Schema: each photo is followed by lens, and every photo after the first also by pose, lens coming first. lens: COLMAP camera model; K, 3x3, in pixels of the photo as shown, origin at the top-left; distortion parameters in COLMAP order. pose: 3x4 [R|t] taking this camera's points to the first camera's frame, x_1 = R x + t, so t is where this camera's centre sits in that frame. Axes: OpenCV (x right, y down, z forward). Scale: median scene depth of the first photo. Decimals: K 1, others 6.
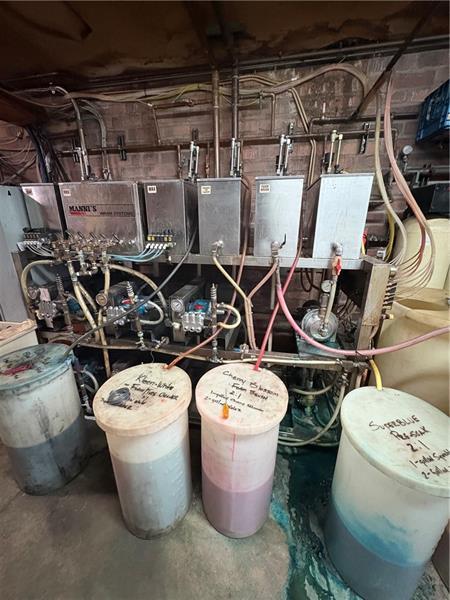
lens RADIAL K [[238.9, 0, 224.9], [0, 238.9, 299.3], [0, 0, 1]] dist [0.000007, 0.000161]
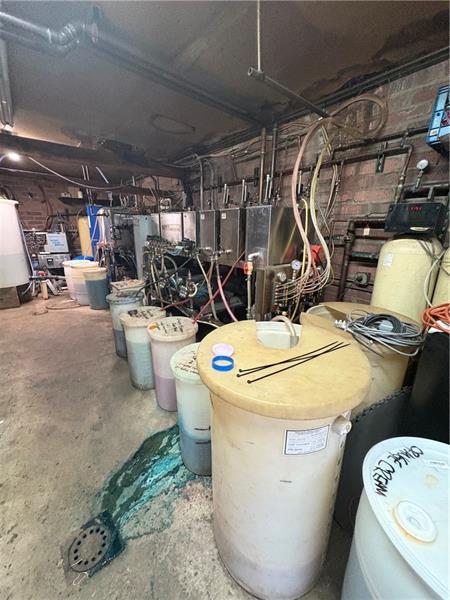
lens RADIAL K [[238.9, 0, 225.4], [0, 238.9, 299.2], [0, 0, 1]] dist [0.000007, 0.000161]
pose [[0.770491, 0.193484, -0.607377, 0.831312], [-0.213991, 0.976038, 0.039463, 0.010970], [0.600459, 0.099567, 0.793433, -0.139209]]
